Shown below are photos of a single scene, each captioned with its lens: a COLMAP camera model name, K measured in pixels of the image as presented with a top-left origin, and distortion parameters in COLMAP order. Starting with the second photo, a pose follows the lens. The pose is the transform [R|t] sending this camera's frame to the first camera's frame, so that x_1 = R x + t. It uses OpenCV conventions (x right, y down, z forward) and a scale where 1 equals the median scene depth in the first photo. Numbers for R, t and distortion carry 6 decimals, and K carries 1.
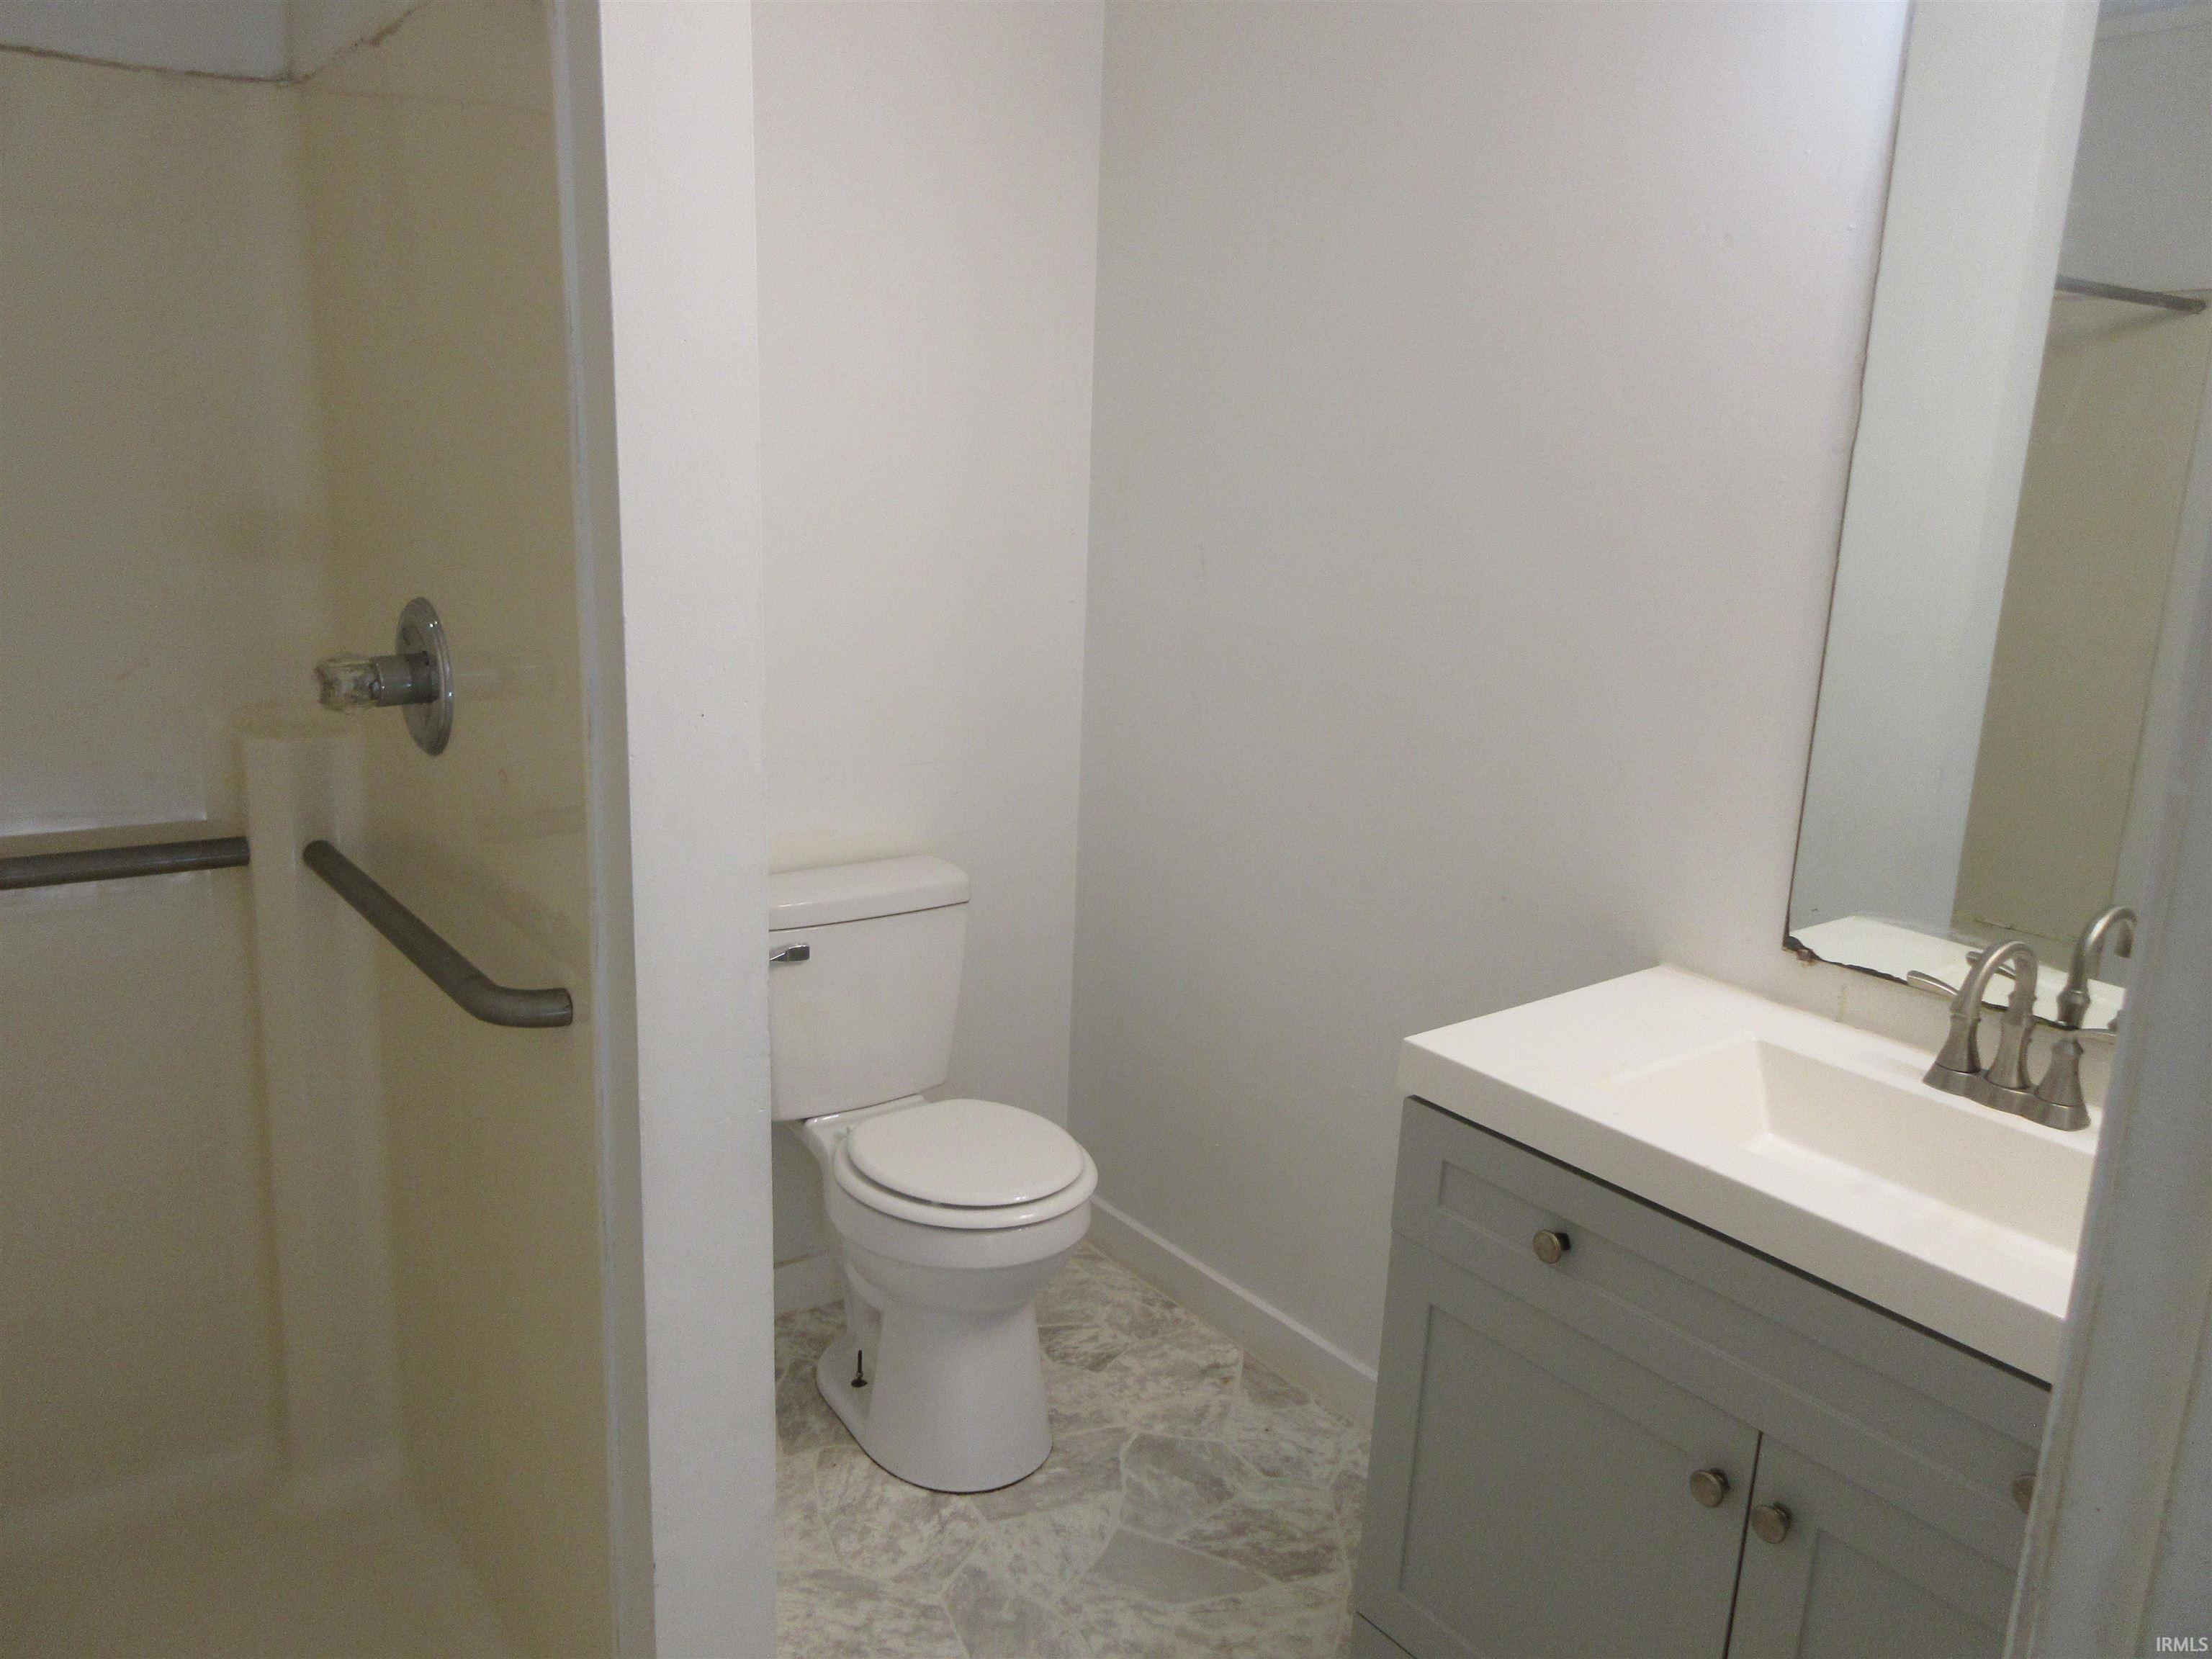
lens RADIAL K [[1658.7, 0, 1104.0], [0, 1658.7, 829.9], [0, 0, 1]] dist [0.017023, -0.013389]
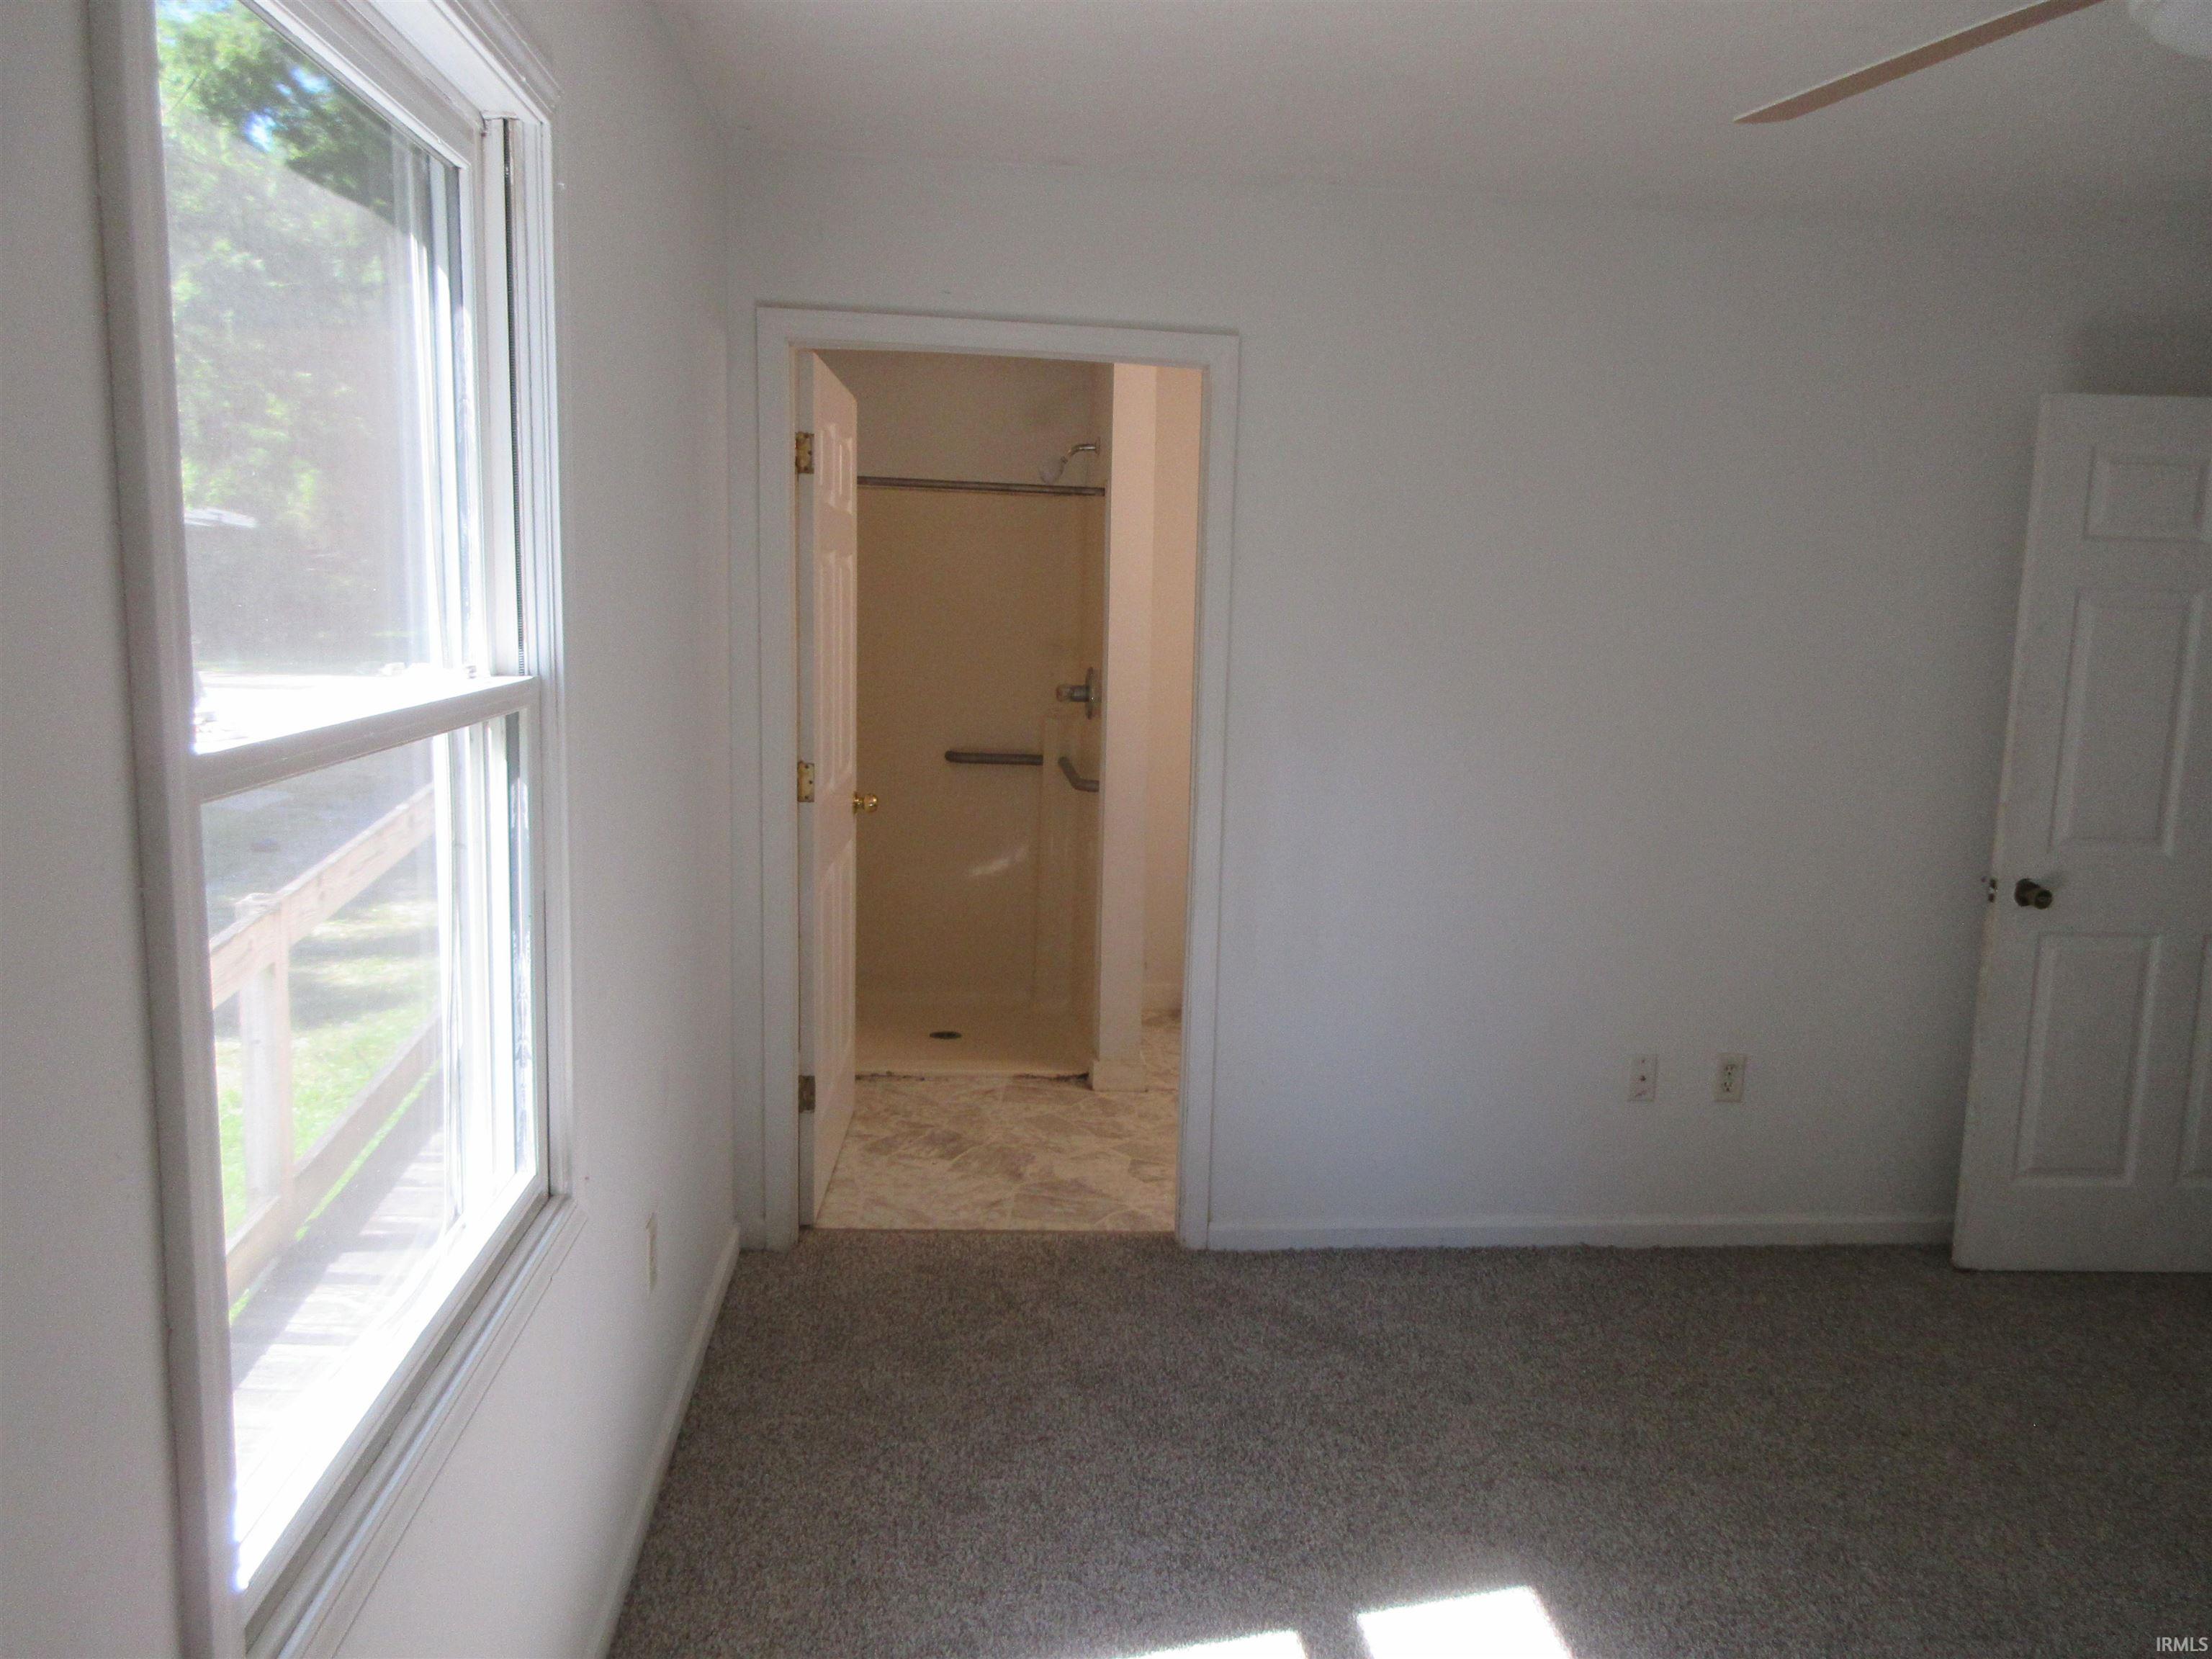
lens RADIAL K [[1658.7, 0, 1112.3], [0, 1658.7, 838.0], [0, 0, 1]] dist [0.017023, -0.013389]
pose [[0.853505, 0.064310, -0.517101, 1.173891], [-0.113595, 0.991451, -0.064191, 0.349669], [0.508553, 0.113528, 0.853514, -1.475174]]
